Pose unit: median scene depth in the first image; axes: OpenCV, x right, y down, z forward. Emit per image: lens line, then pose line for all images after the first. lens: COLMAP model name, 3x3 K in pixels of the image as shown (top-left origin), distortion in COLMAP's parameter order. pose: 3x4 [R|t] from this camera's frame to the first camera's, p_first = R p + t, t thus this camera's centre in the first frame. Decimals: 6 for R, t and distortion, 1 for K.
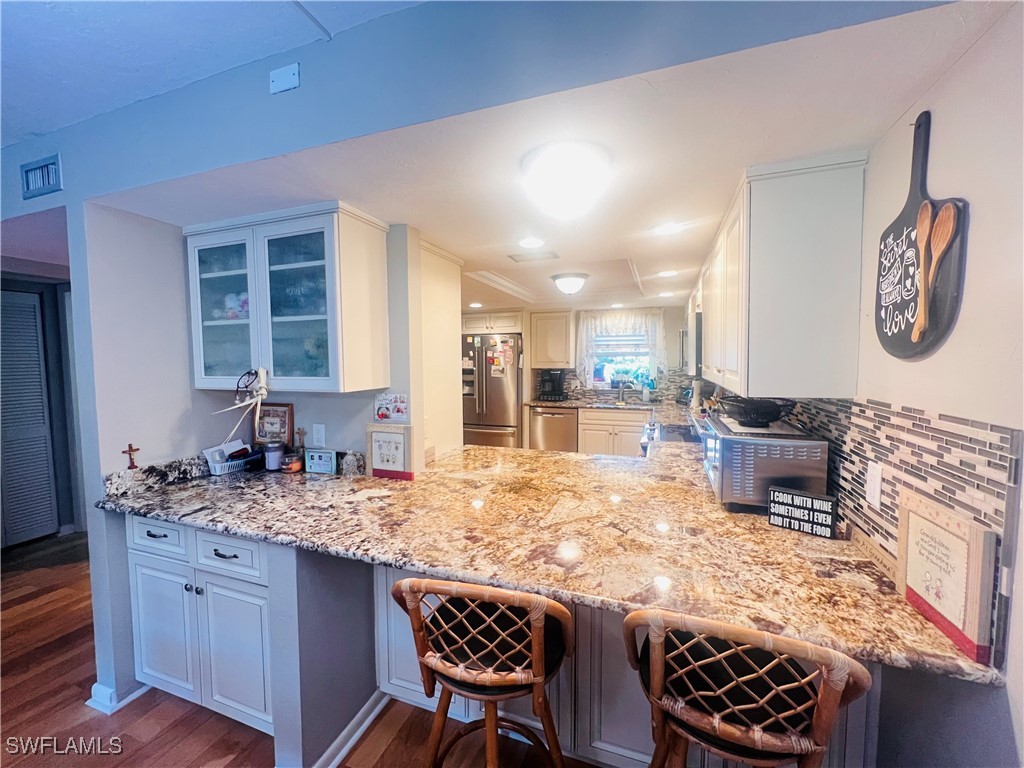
lens RADIAL K [[410.4, 0, 512.0], [0, 410.4, 384.0], [0, 0, 1]] dist [-0.000939, -0.000100]
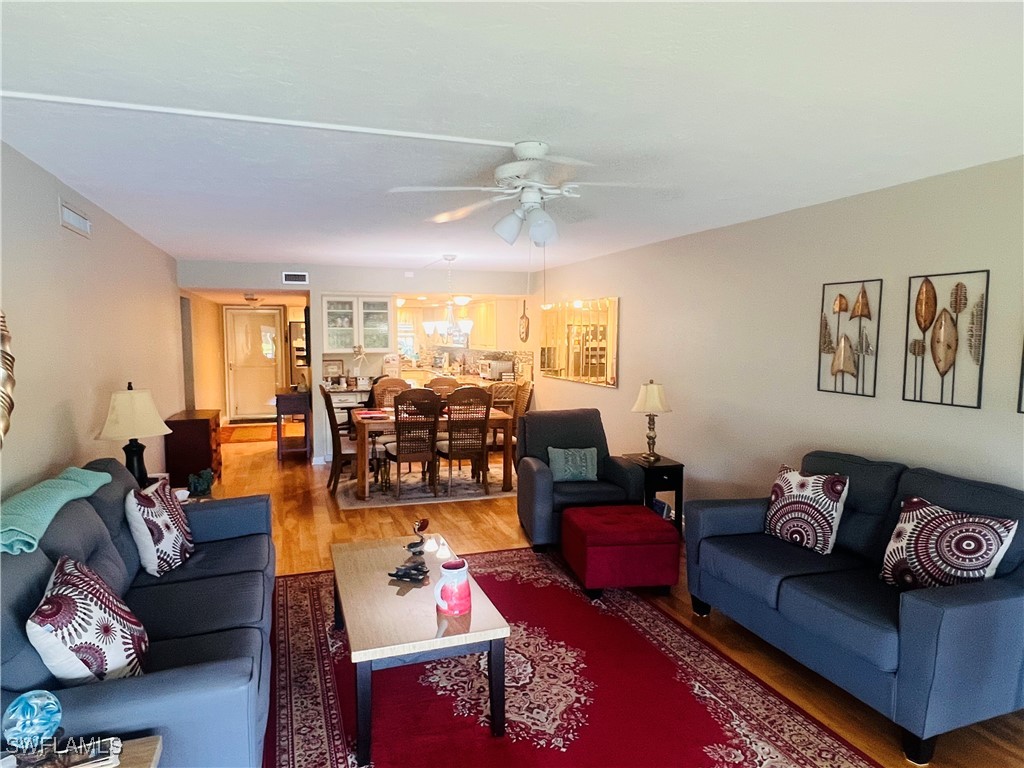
lens RADIAL K [[632.5, 0, 503.1], [0, 632.5, 383.7], [0, 0, 1]] dist [0.000874, -0.002775]
pose [[0.777877, -0.042538, 0.626975, -2.677231], [0.032339, 0.999094, 0.027662, 0.144476], [-0.627584, -0.001242, 0.778548, -3.162595]]
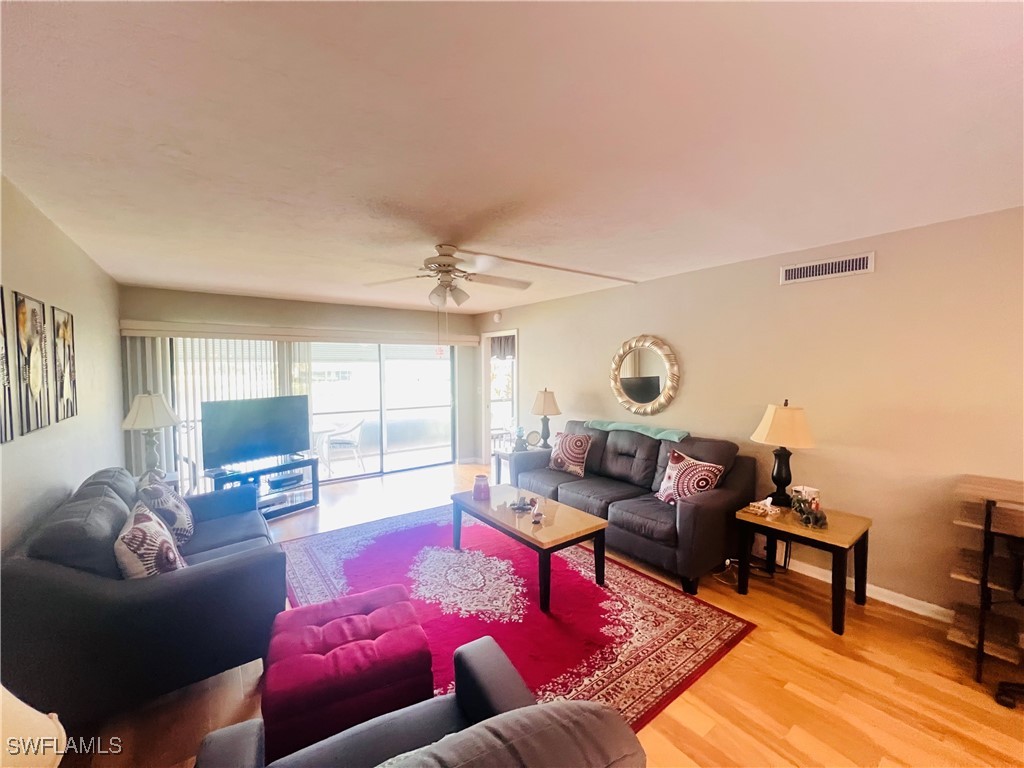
lens RADIAL K [[410.3, 0, 509.2], [0, 410.3, 384.2], [0, 0, 1]] dist [-0.002884, -0.000029]
pose [[-0.548194, 0.044878, -0.835146, -0.375588], [-0.045424, 0.995488, 0.083310, 0.010065], [0.835117, 0.083606, -0.543682, -0.851587]]
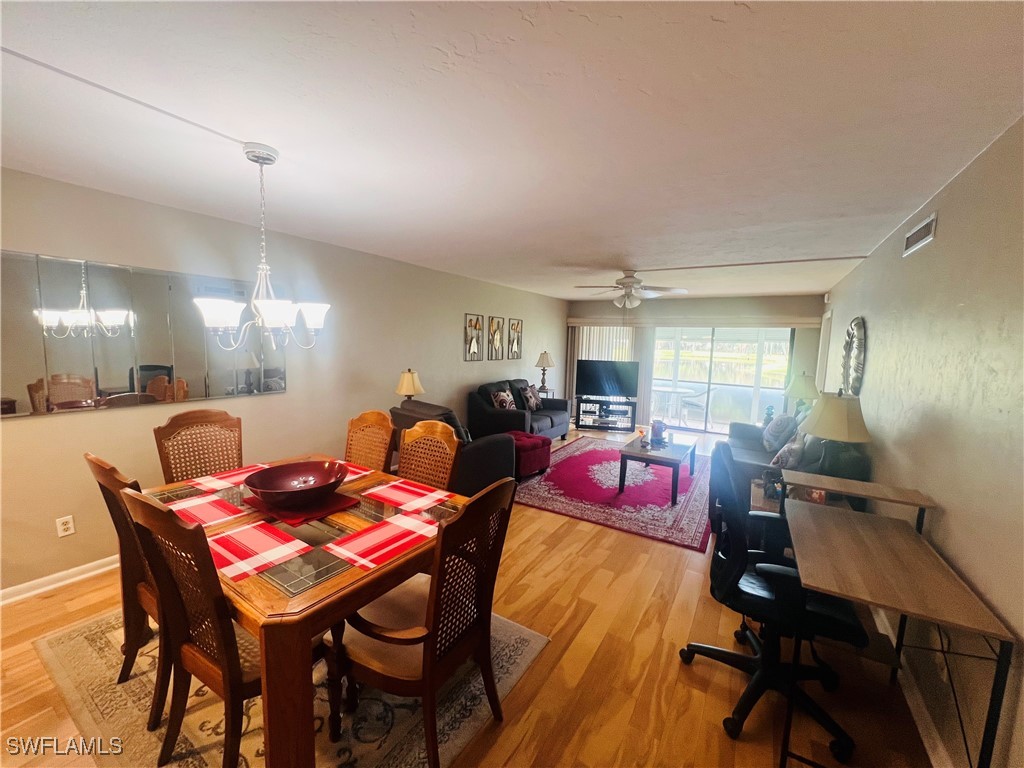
lens RADIAL K [[410.3, 0, 509.2], [0, 410.3, 384.2], [0, 0, 1]] dist [-0.002884, -0.000029]
pose [[-0.977717, -0.045995, 0.204826, -1.441182], [-0.011108, 0.985670, 0.168317, -0.099208], [-0.209633, 0.162291, -0.964218, 0.891920]]
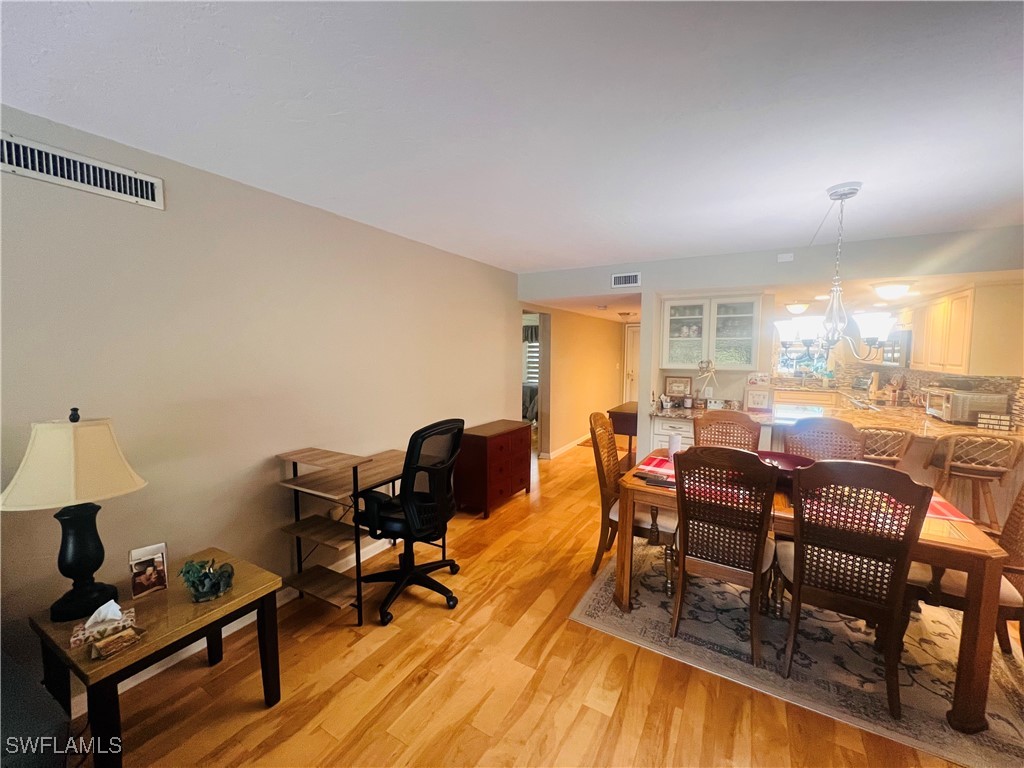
lens RADIAL K [[410.3, 0, 509.2], [0, 410.3, 384.2], [0, 0, 1]] dist [-0.002884, -0.000029]
pose [[0.983603, 0.026738, -0.178356, -1.315728], [-0.022683, 0.999437, 0.024735, 0.066997], [0.178917, -0.020284, 0.983655, -1.472241]]
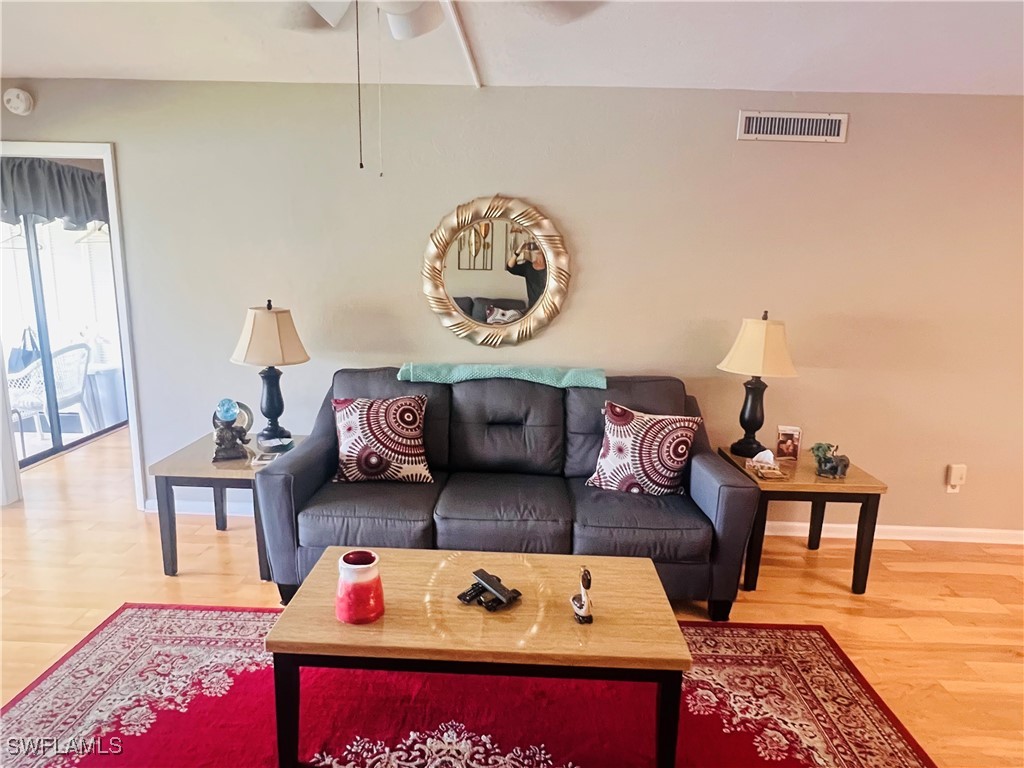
lens RADIAL K [[639.2, 0, 512.0], [0, 639.2, 384.0], [0, 0, 1]] dist [0.002970, 0.000134]
pose [[0.313036, 0.204080, -0.927556, -0.842324], [-0.087195, 0.978691, 0.185904, 0.085711], [0.945730, 0.022683, 0.324160, -2.070391]]
